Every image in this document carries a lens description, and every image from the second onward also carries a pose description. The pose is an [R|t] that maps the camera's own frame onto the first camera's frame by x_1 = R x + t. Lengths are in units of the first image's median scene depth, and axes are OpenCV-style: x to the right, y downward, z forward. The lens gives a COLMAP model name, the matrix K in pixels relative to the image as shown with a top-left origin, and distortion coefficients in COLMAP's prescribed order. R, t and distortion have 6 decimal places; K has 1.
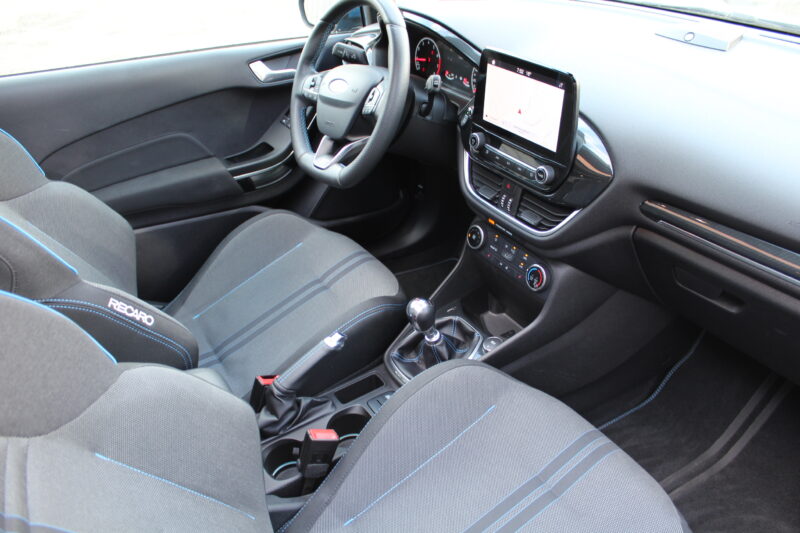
lens RADIAL K [[677.0, 0, 400.0], [0, 677.0, 266.5], [0, 0, 1]] dist [-0.166733, 0.160456]
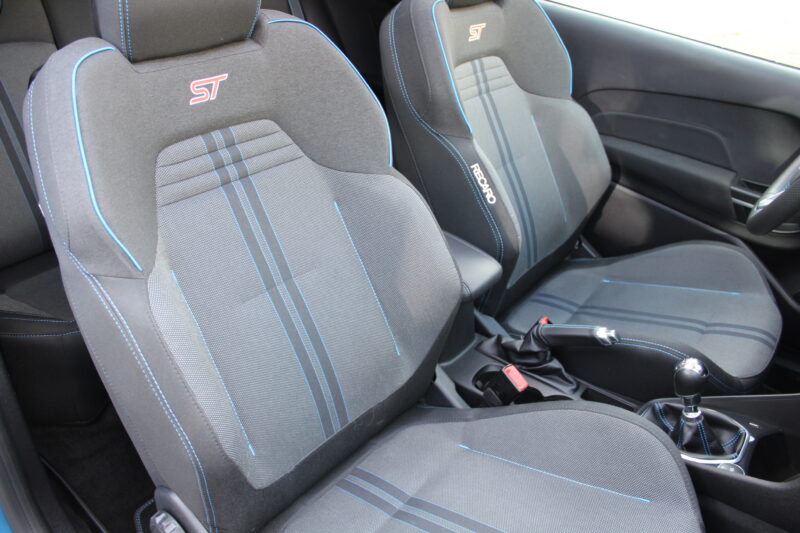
lens RADIAL K [[677.0, 0, 400.0], [0, 677.0, 266.5], [0, 0, 1]] dist [-0.166733, 0.160456]
pose [[0.330867, 0.532175, -0.779306, 0.428959], [-0.577644, 0.767242, 0.278688, -0.051097], [0.746227, 0.357953, 0.561263, 0.182218]]
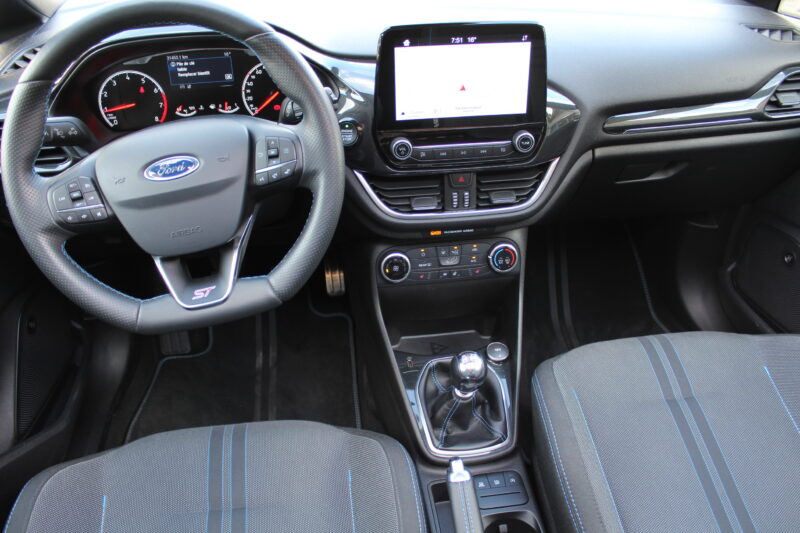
lens RADIAL K [[677.0, 0, 400.0], [0, 677.0, 266.5], [0, 0, 1]] dist [-0.166733, 0.160456]
pose [[0.397855, -0.488940, 0.776304, -0.567565], [0.484107, 0.830650, 0.275065, -0.294063], [-0.779328, 0.266378, 0.567178, 0.606466]]
